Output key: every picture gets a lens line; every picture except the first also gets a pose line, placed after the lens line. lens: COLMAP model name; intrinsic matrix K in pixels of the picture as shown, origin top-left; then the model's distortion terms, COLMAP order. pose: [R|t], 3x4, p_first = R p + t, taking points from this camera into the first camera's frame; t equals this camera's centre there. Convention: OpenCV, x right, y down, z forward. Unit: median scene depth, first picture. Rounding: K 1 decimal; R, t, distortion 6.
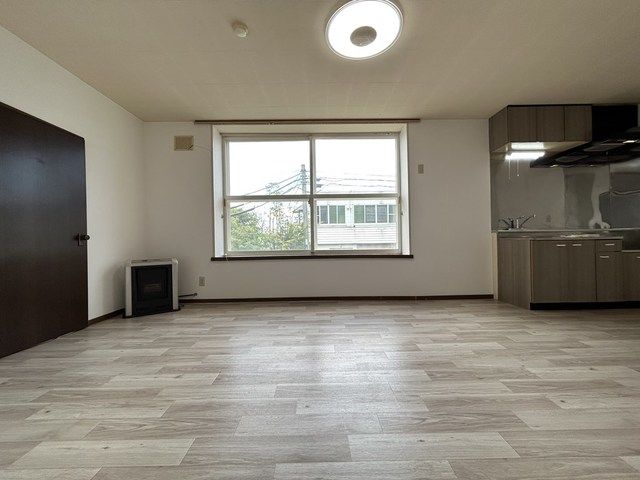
lens RADIAL K [[261.1, 0, 326.4], [0, 261.1, 238.1], [0, 0, 1]] dist [-0.001363, 0.000421]
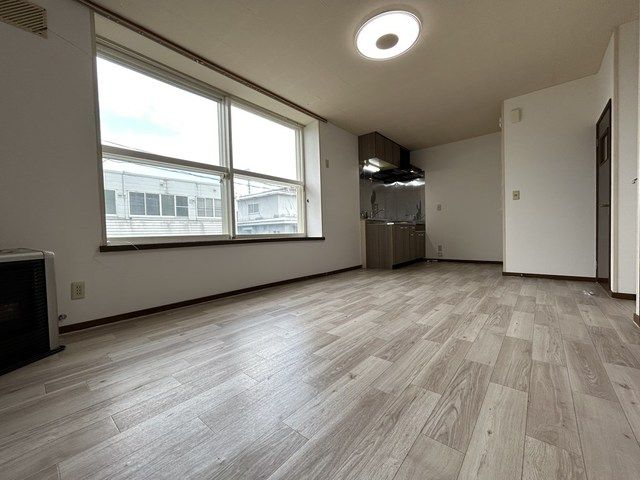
lens RADIAL K [[261.1, 0, 313.8], [0, 261.1, 238.4], [0, 0, 1]] dist [-0.001363, 0.000421]
pose [[0.660661, -0.016235, 0.750509, -0.569042], [0.010561, 0.999868, 0.012332, 0.056252], [-0.750610, -0.000221, 0.660745, 0.274041]]
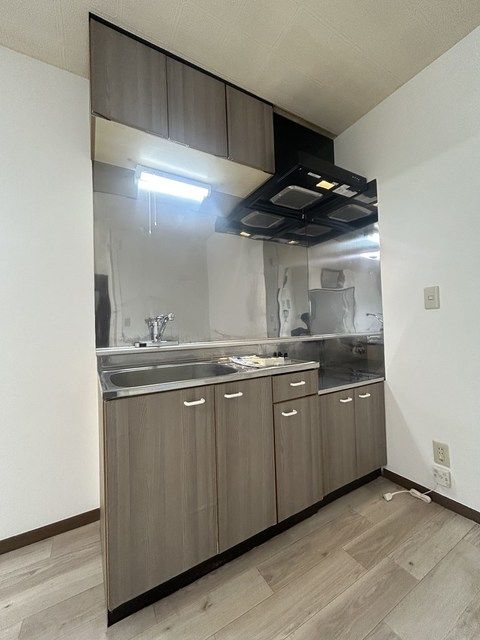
lens RADIAL K [[261.1, 0, 242.8], [0, 261.1, 315.4], [0, 0, 1]] dist [-0.001363, 0.000421]
pose [[0.867138, 0.009568, 0.497976, 0.635991], [0.011480, 0.999166, -0.039188, -0.062398], [-0.497935, 0.039698, 0.866305, 0.532694]]
